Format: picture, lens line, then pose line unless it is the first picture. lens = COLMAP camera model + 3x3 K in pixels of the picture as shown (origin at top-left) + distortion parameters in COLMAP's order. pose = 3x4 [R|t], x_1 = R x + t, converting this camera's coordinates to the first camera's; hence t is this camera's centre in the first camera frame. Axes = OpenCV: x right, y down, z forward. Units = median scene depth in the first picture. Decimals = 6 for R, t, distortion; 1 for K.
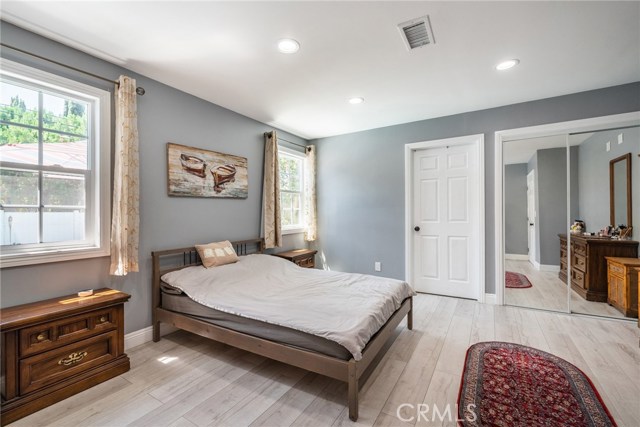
lens RADIAL K [[277.6, 0, 321.0], [0, 277.6, 216.5], [0, 0, 1]] dist [-0.001043, -0.000503]
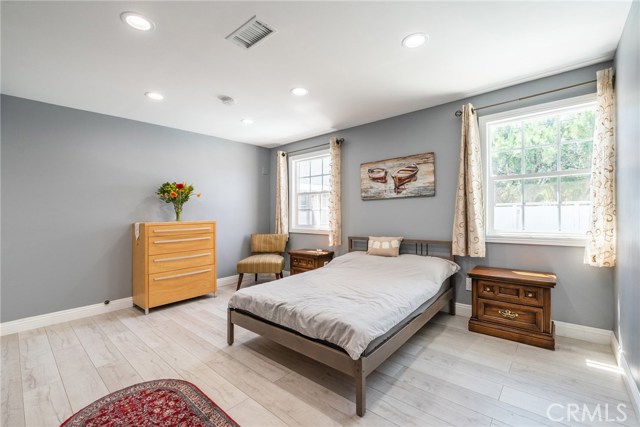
lens RADIAL K [[277.6, 0, 320.0], [0, 277.6, 209.6], [0, 0, 1]] dist [-0.001043, -0.000503]
pose [[-0.177103, 0.003615, -0.984186, 0.819954], [0.004082, 0.999987, 0.002939, -0.026699], [0.984184, -0.003497, -0.177115, 0.917790]]
